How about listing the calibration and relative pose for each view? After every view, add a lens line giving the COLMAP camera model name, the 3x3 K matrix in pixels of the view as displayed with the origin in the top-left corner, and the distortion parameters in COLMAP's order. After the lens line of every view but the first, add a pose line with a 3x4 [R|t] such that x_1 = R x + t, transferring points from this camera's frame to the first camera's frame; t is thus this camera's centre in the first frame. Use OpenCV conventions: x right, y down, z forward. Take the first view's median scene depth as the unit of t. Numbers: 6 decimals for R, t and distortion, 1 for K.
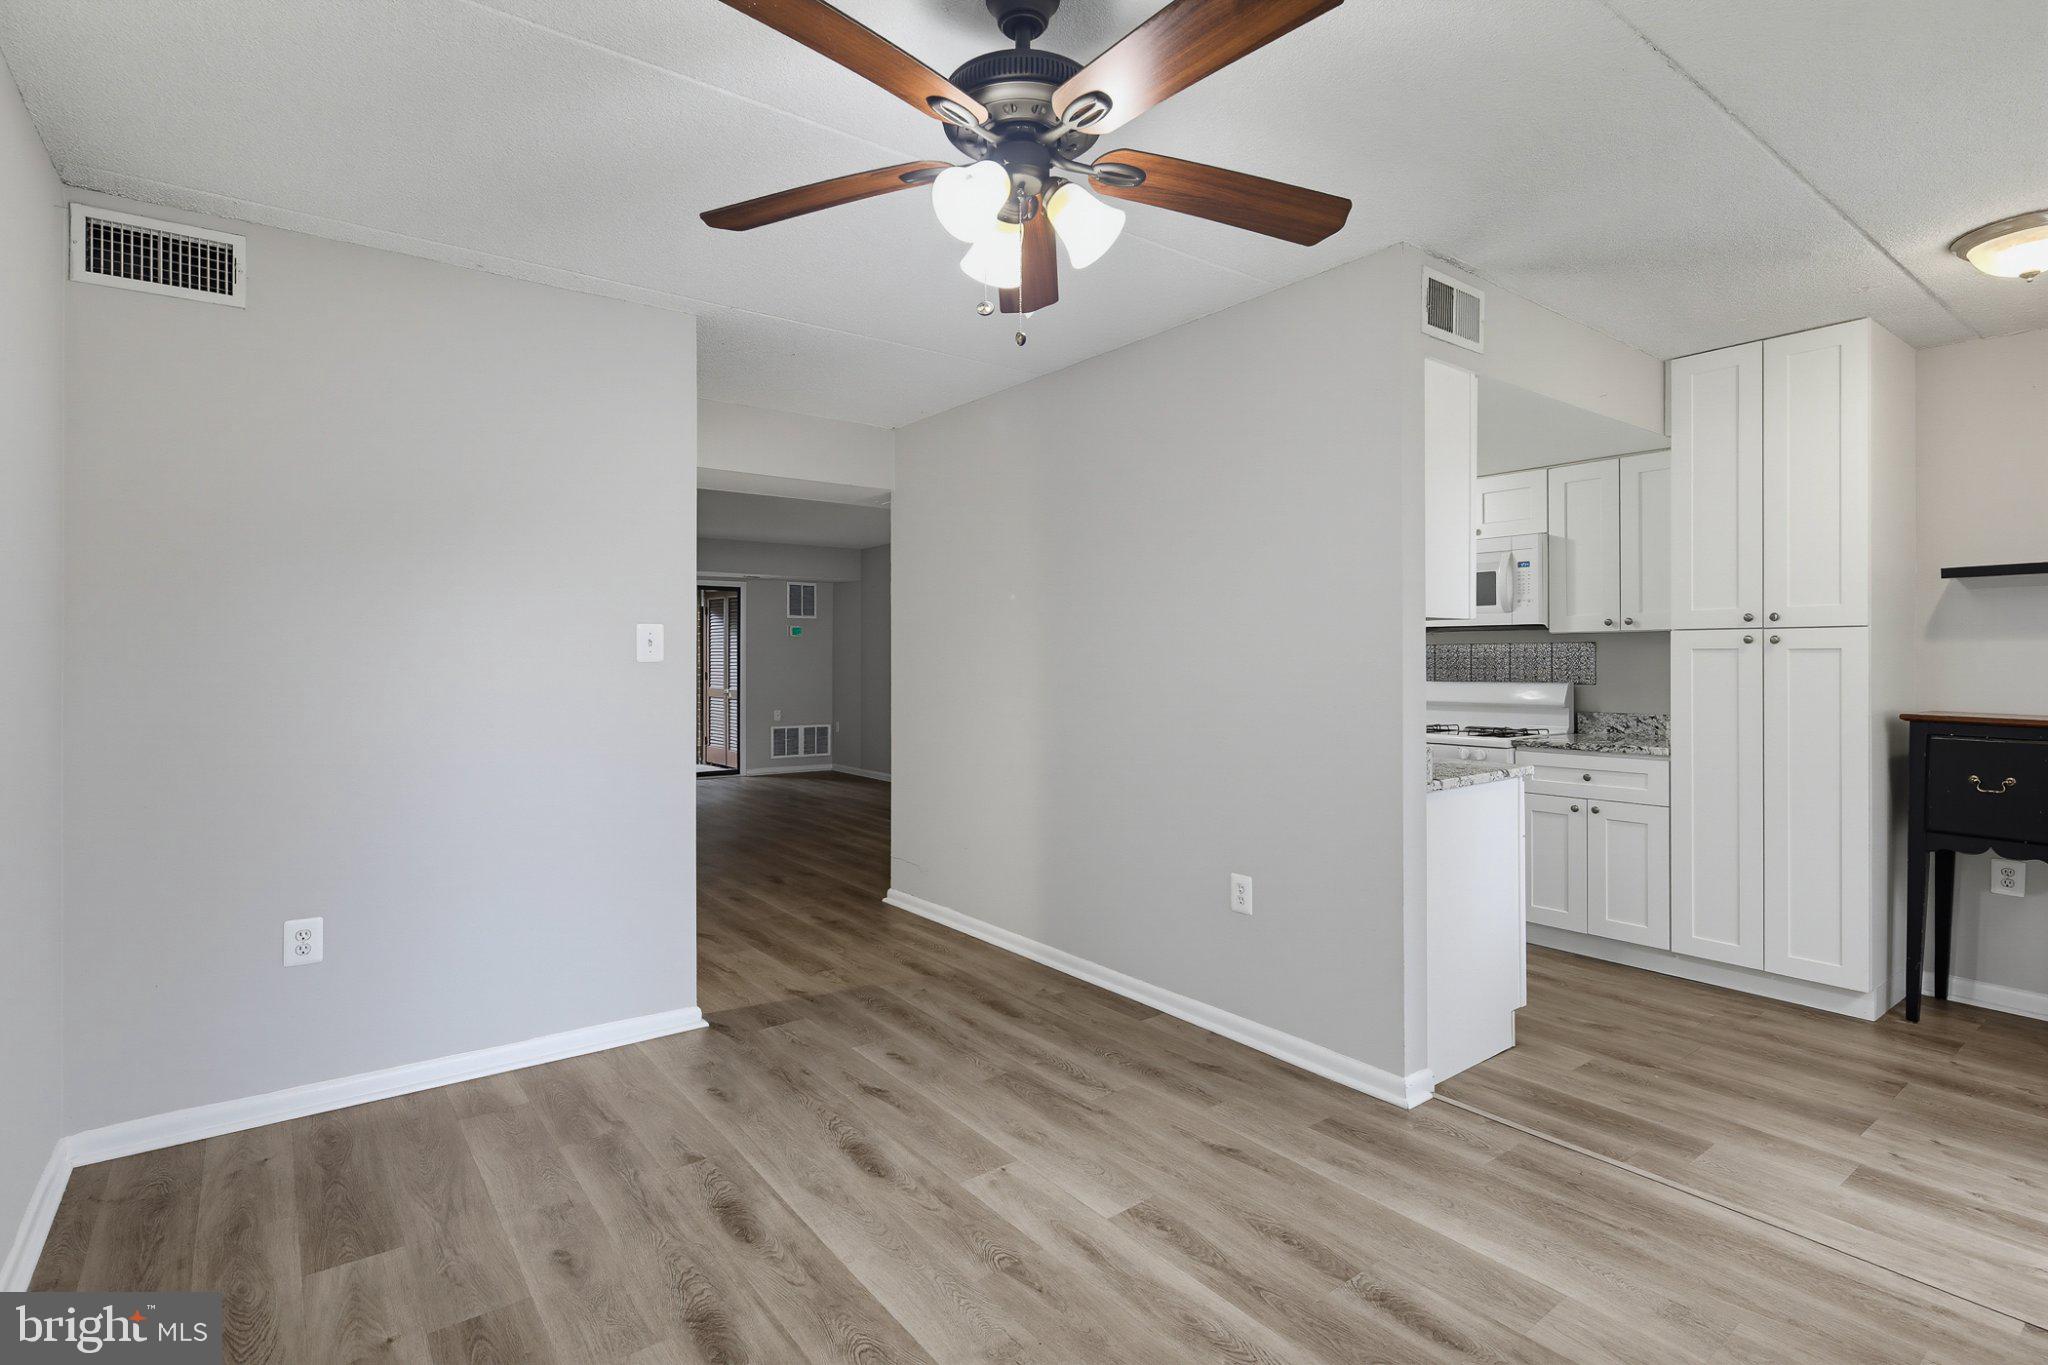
lens RADIAL K [[997.9, 0, 1032.4], [0, 997.9, 669.6], [0, 0, 1]] dist [-0.005919, -0.001118]
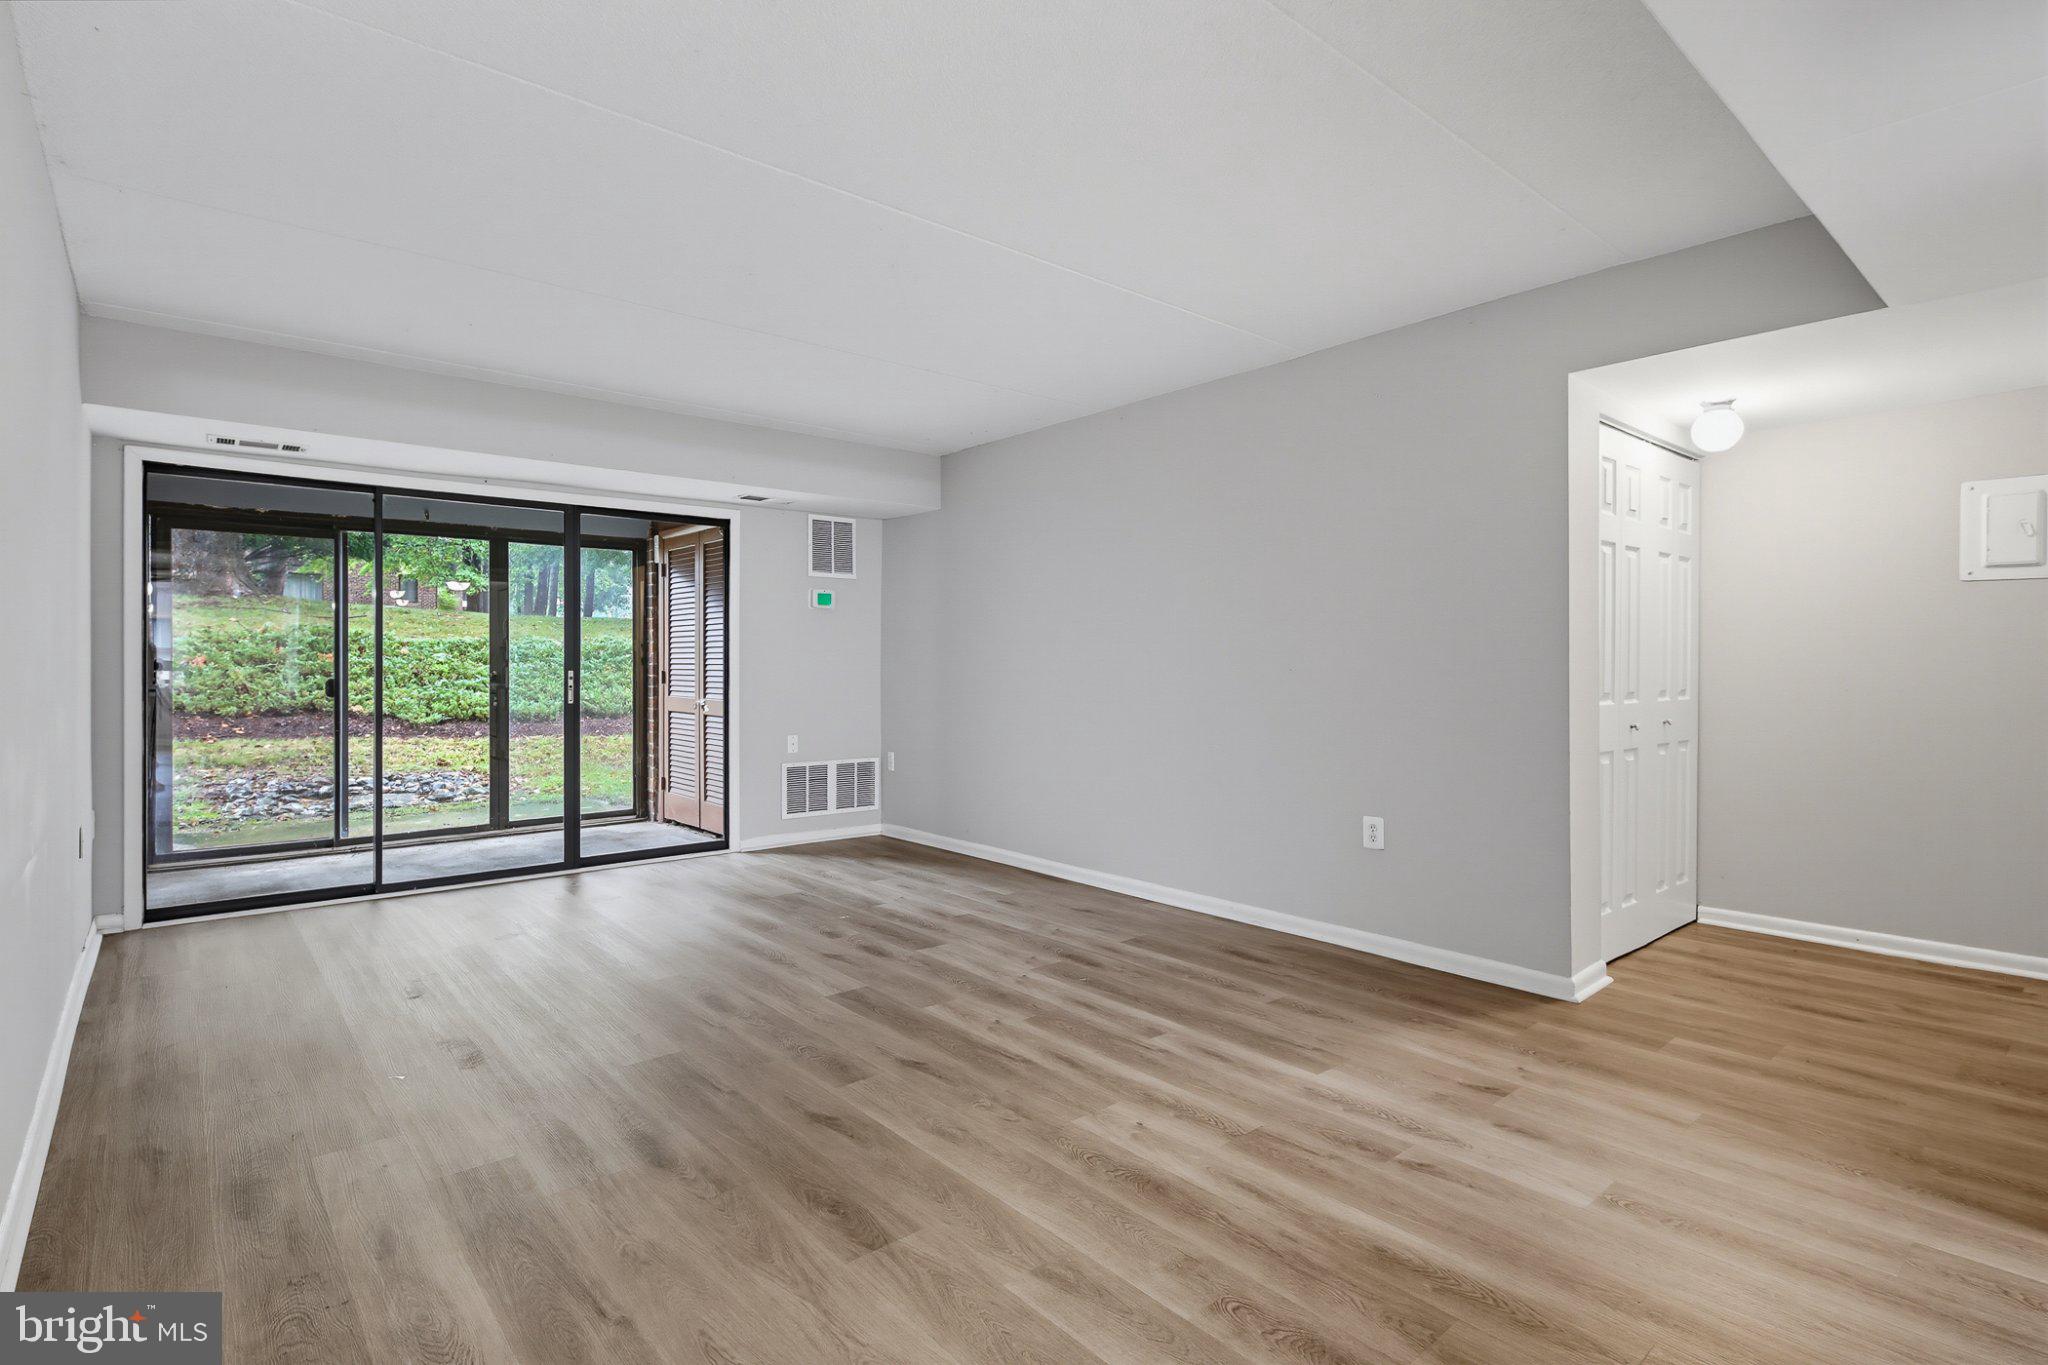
lens RADIAL K [[997.9, 0, 1013.0], [0, 997.9, 671.9], [0, 0, 1]] dist [-0.005919, -0.001118]
pose [[0.999277, -0.004456, 0.037758, -0.147327], [0.004648, 0.999977, -0.004992, 0.007474], [-0.037735, 0.005164, 0.999274, 0.410021]]
